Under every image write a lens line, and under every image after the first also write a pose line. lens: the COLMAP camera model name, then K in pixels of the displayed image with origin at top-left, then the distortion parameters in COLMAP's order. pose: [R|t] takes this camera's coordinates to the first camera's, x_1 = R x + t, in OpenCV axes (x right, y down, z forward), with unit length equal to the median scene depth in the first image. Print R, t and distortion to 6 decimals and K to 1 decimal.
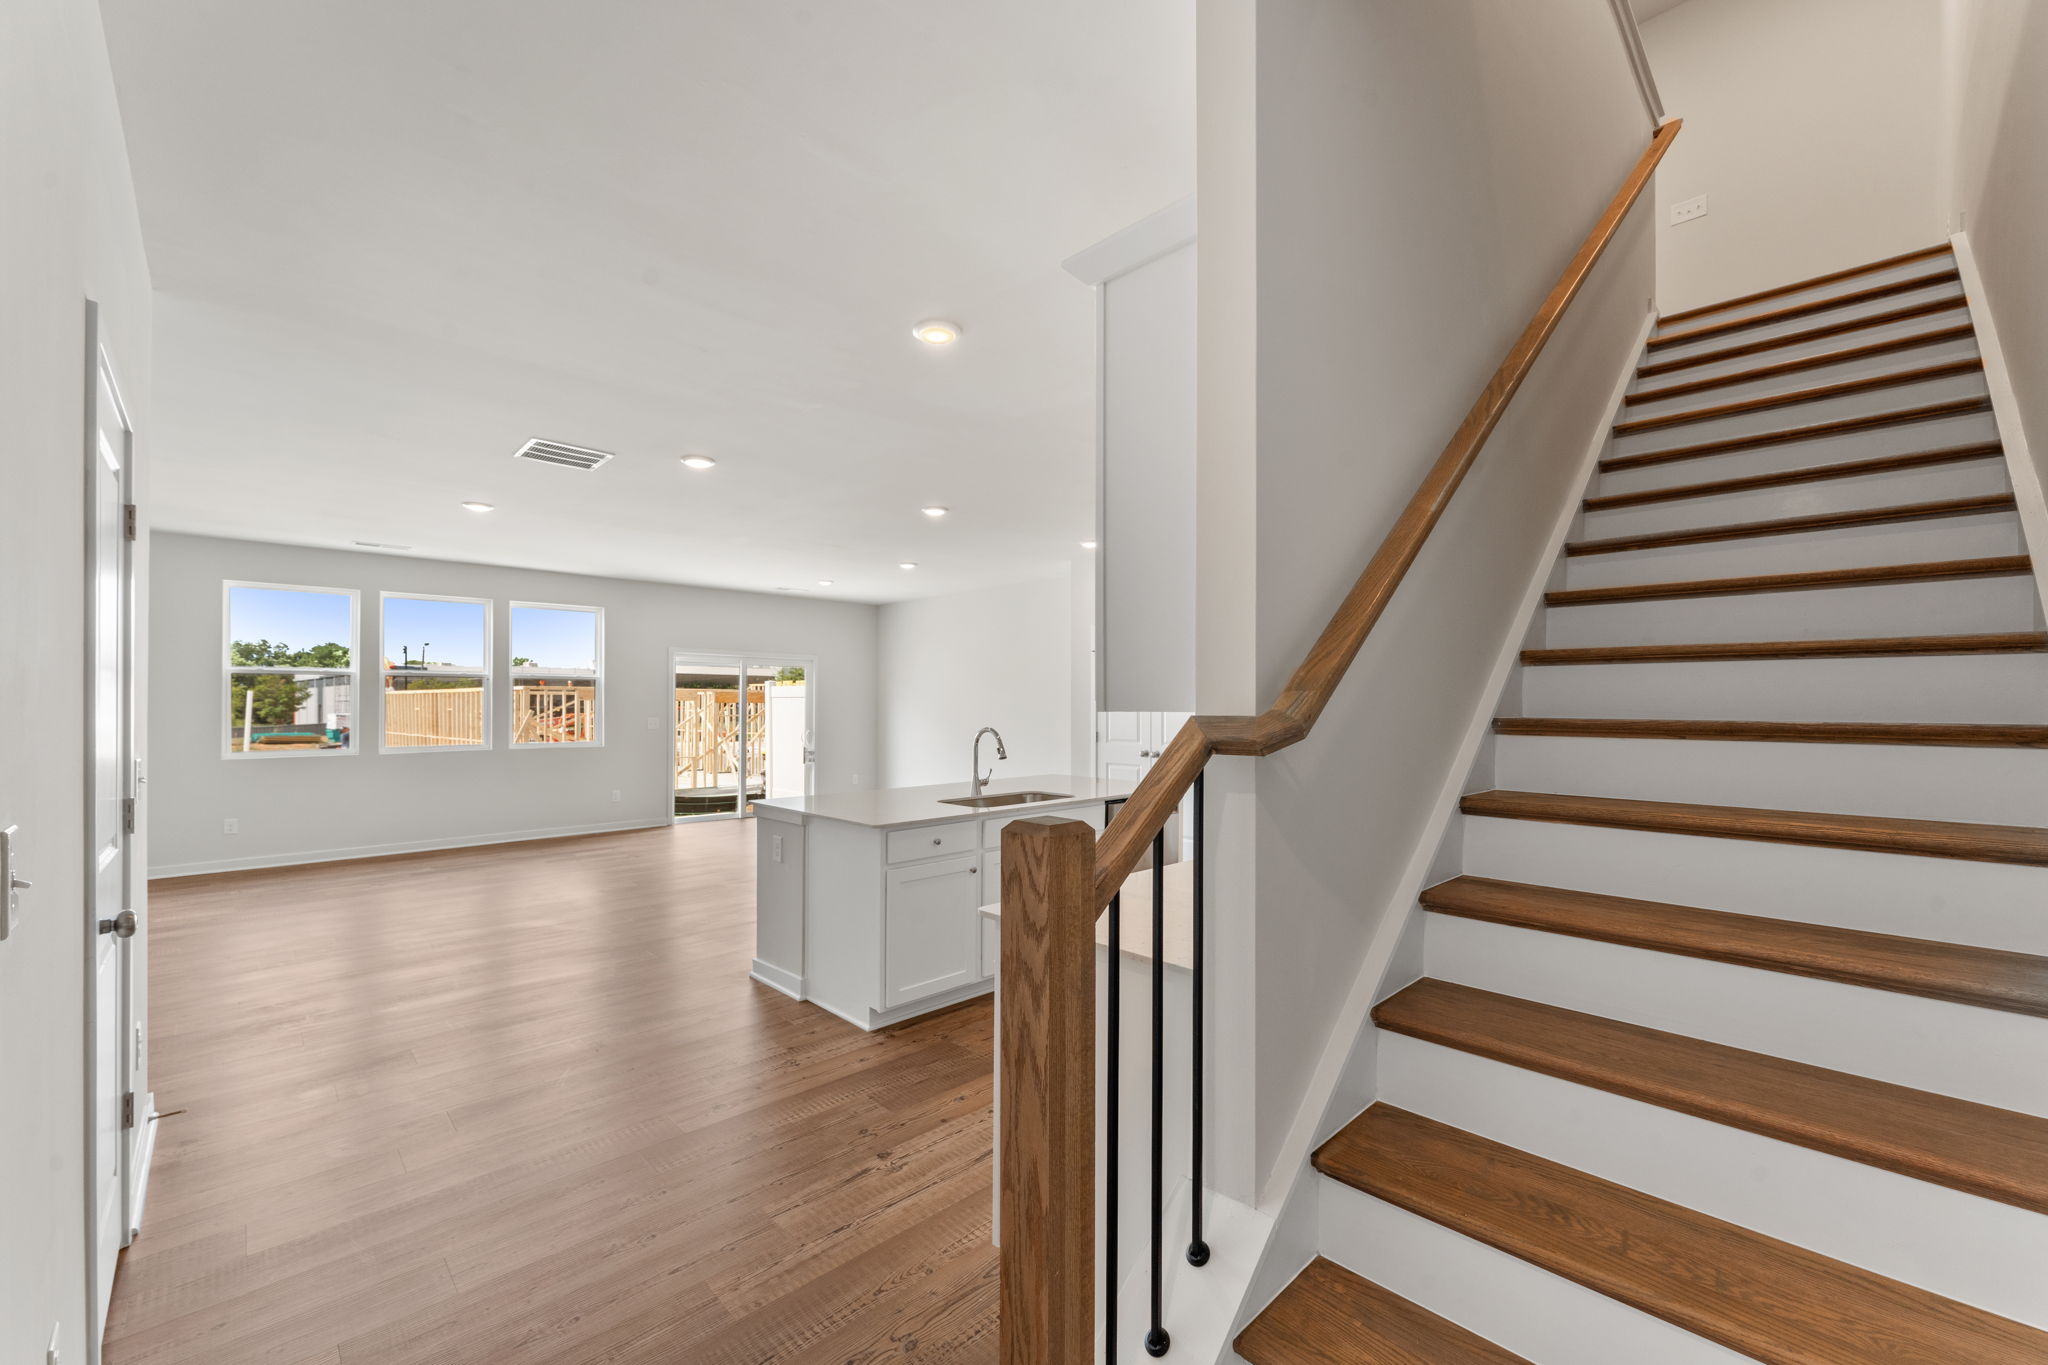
lens RADIAL K [[818.5, 0, 1022.2], [0, 818.5, 703.2], [0, 0, 1]] dist [-0.001033, -0.000314]
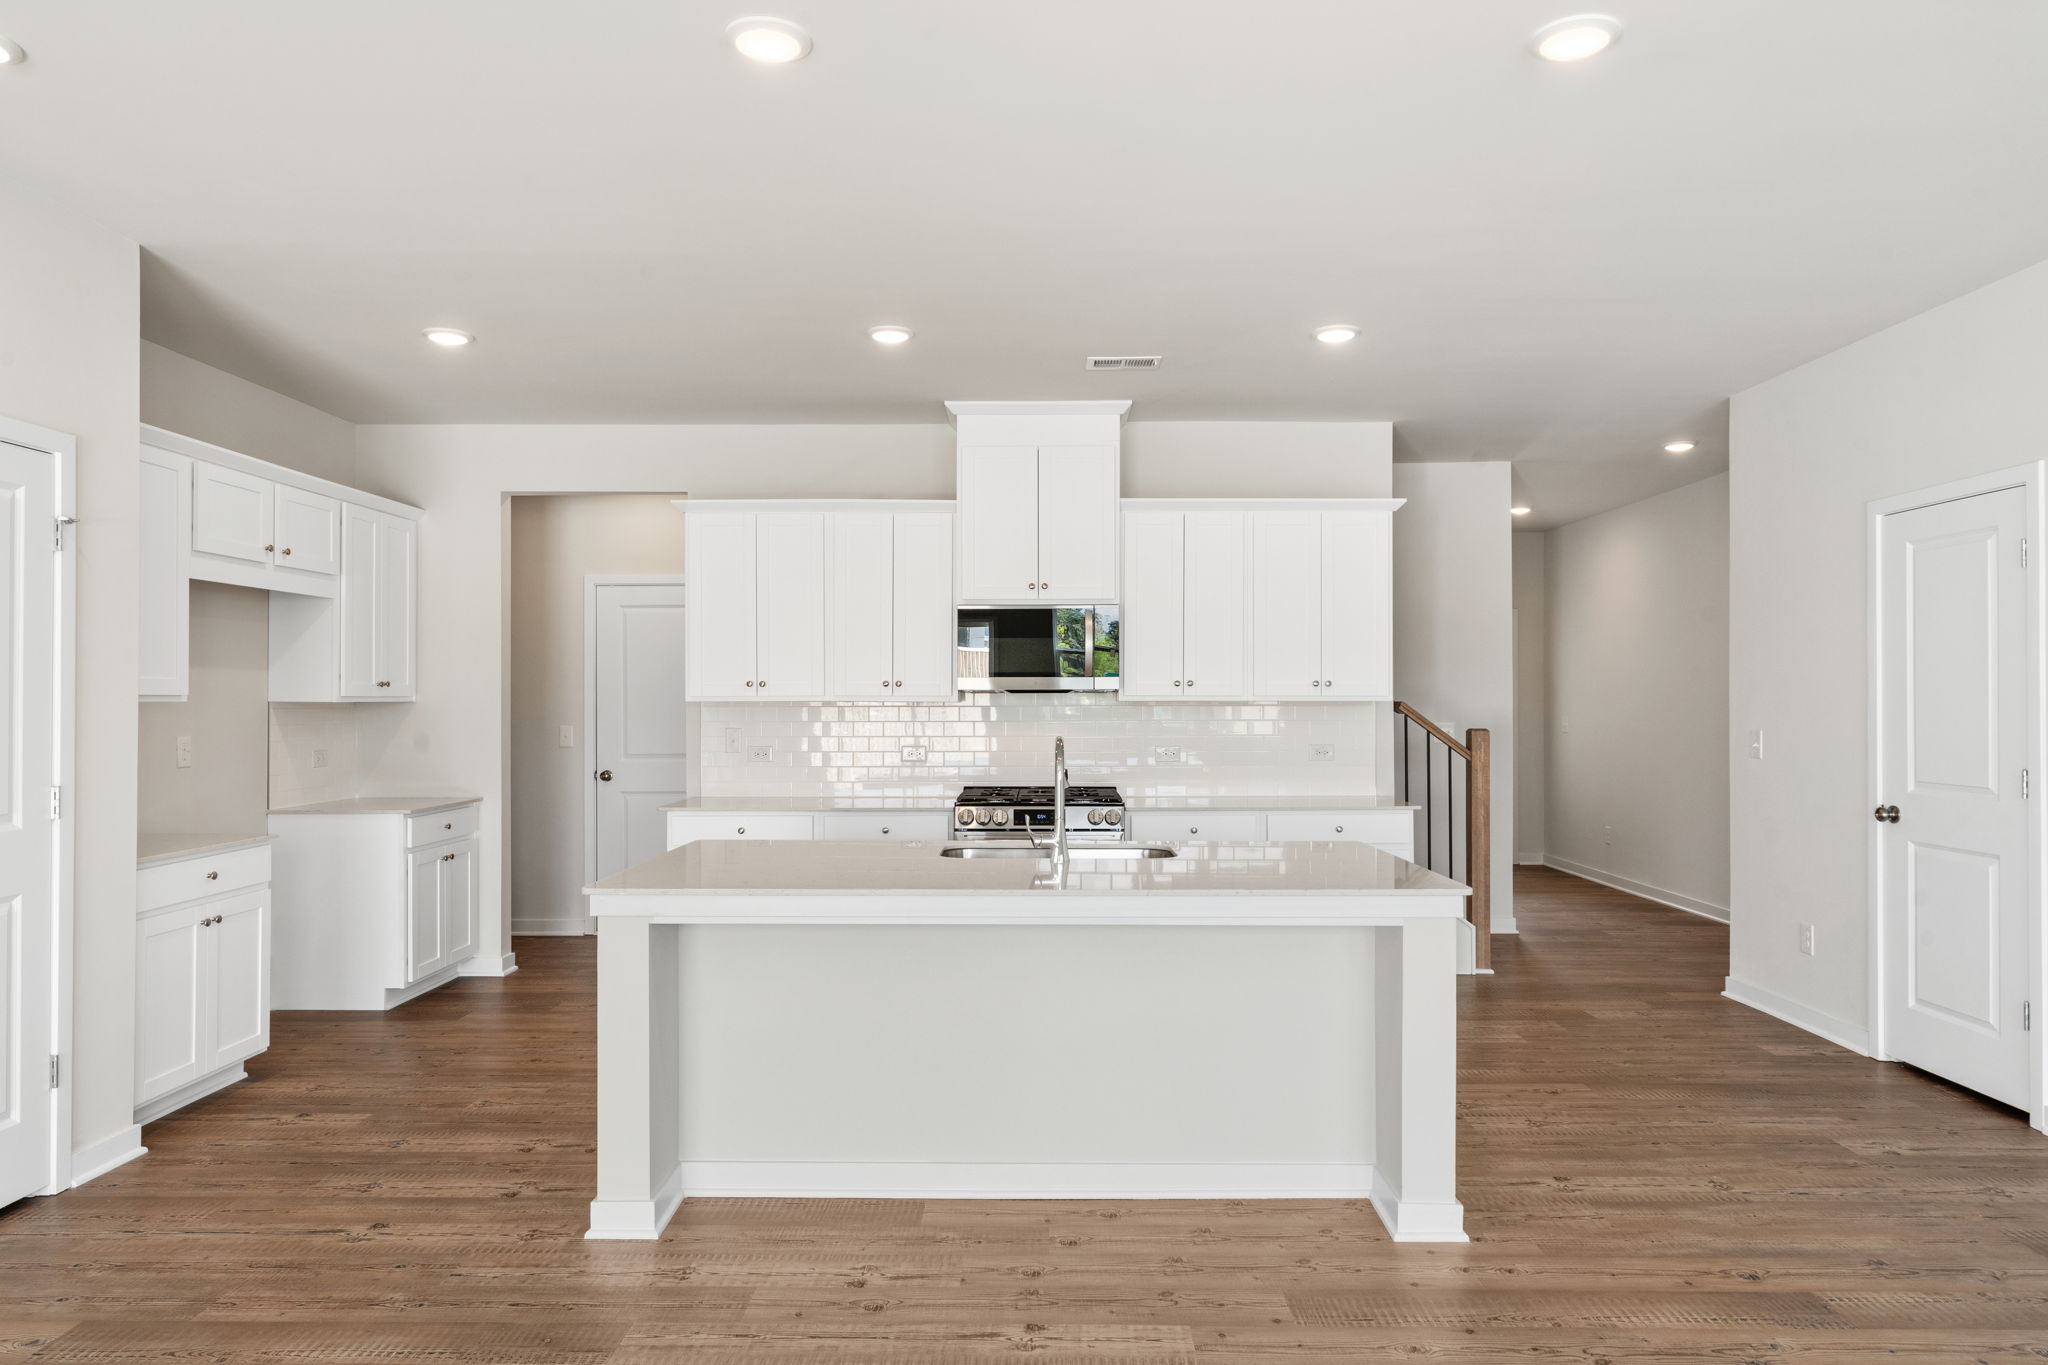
lens RADIAL K [[1274.1, 0, 1029.4], [0, 1274.1, 687.5], [0, 0, 1]] dist [-0.000250, -0.000239]
pose [[-0.712393, 0.007310, 0.701743, -0.383679], [-0.000762, 0.999937, -0.011190, 0.002927], [-0.701781, -0.008506, -0.712342, 0.970163]]
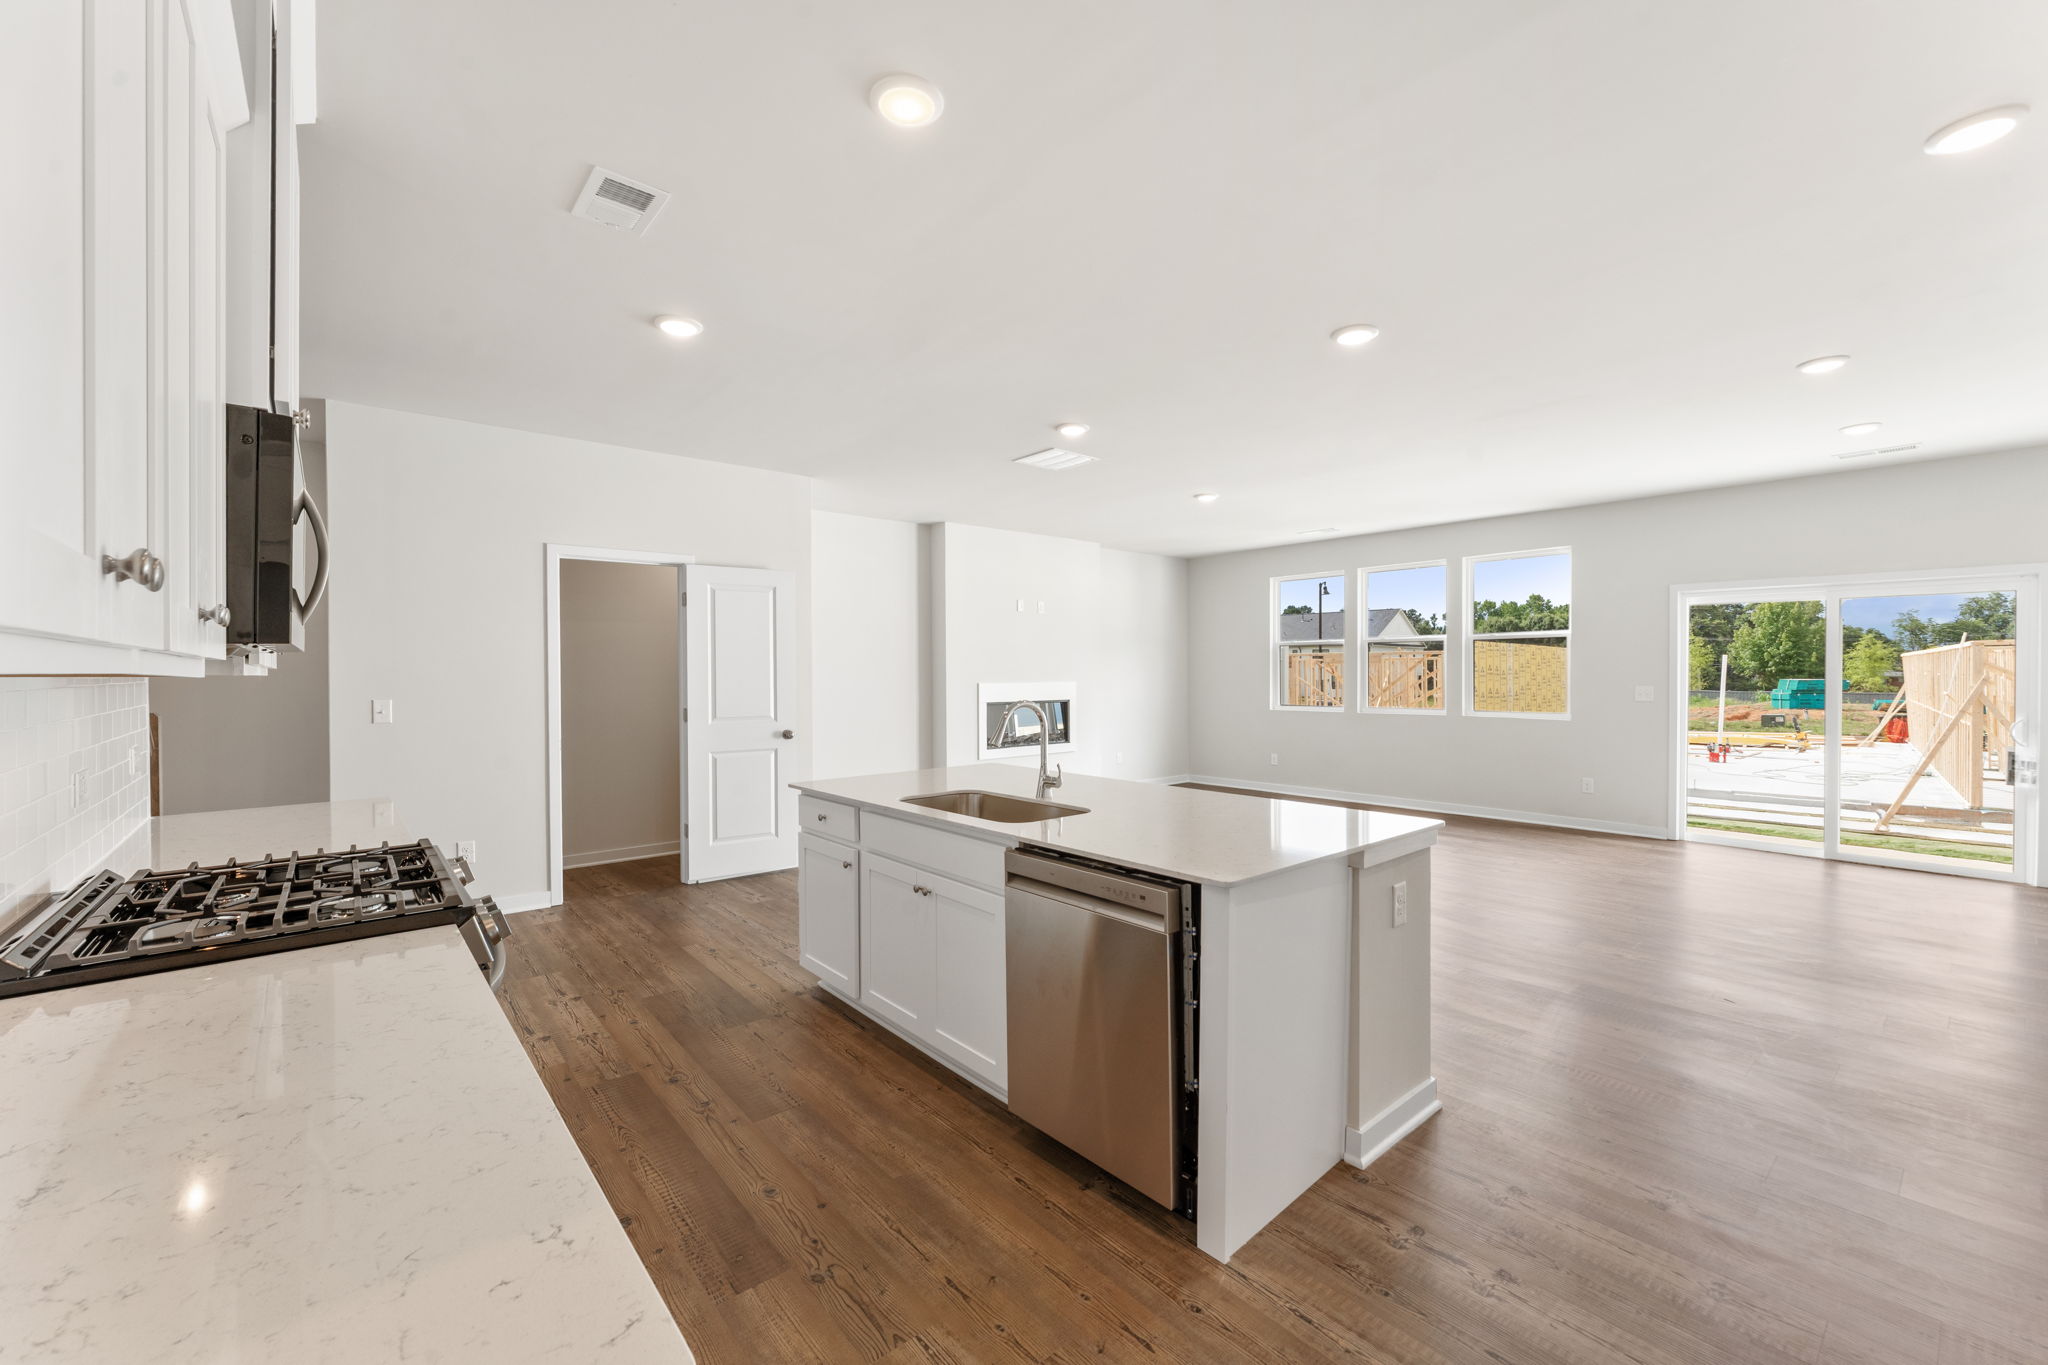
lens RADIAL K [[826.4, 0, 1017.0], [0, 826.4, 672.9], [0, 0, 1]] dist [-0.000493, -0.000051]
pose [[-0.075648, 0.001245, -0.997134, 0.386850], [0.006017, 0.999982, 0.000792, 0.003047], [0.997116, -0.005940, -0.075654, 0.616424]]
